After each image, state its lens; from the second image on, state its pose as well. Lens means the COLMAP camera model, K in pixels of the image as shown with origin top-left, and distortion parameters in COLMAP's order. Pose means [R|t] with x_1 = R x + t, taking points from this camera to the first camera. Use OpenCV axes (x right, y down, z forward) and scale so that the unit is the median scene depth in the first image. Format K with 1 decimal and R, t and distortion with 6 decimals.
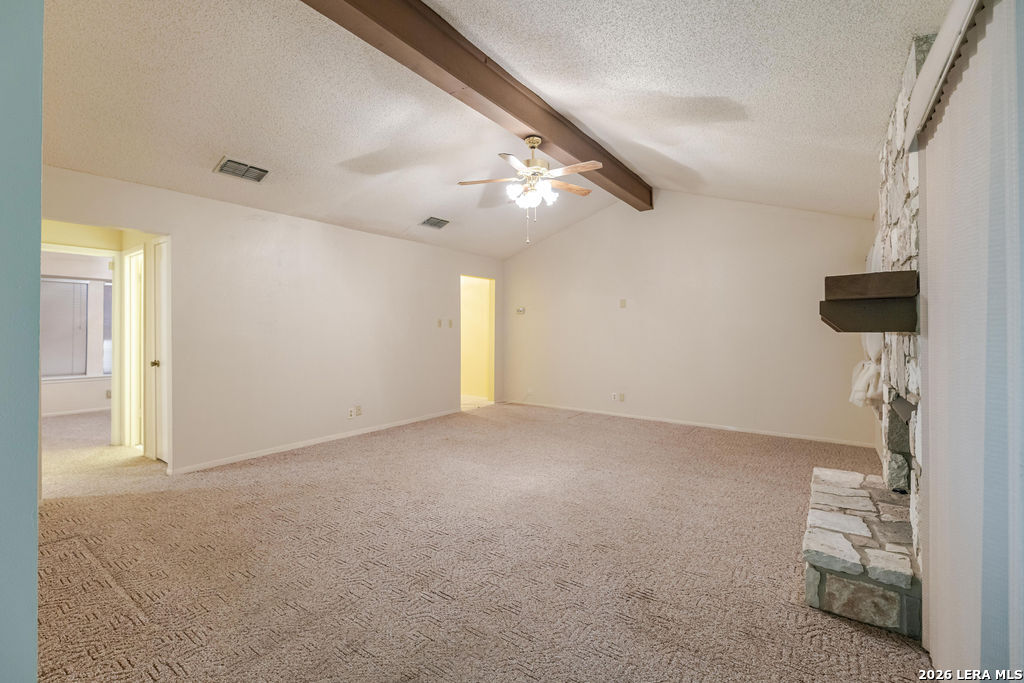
lens RADIAL K [[462.4, 0, 511.0], [0, 462.4, 333.6], [0, 0, 1]] dist [0.012482, 0.000128]
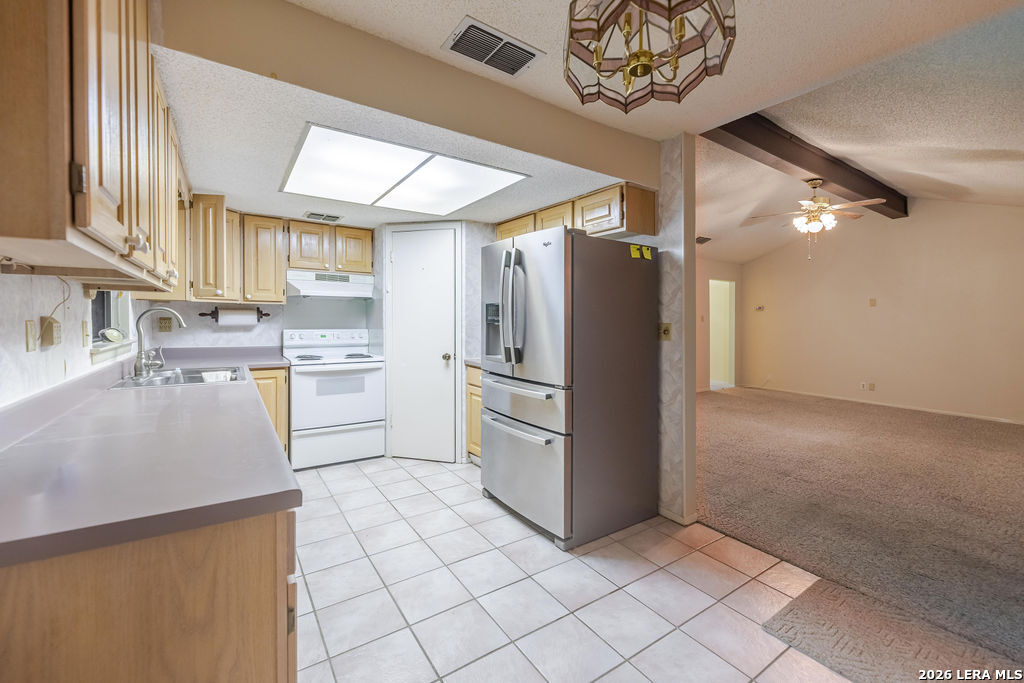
lens RADIAL K [[461.0, 0, 479.4], [0, 461.0, 320.8], [0, 0, 1]] dist [-0.011368, 0.000668]
pose [[0.930484, 0.011329, -0.366157, -0.358385], [-0.016176, 0.999817, -0.010173, 0.008653], [0.365975, 0.015389, 0.930497, -0.559675]]
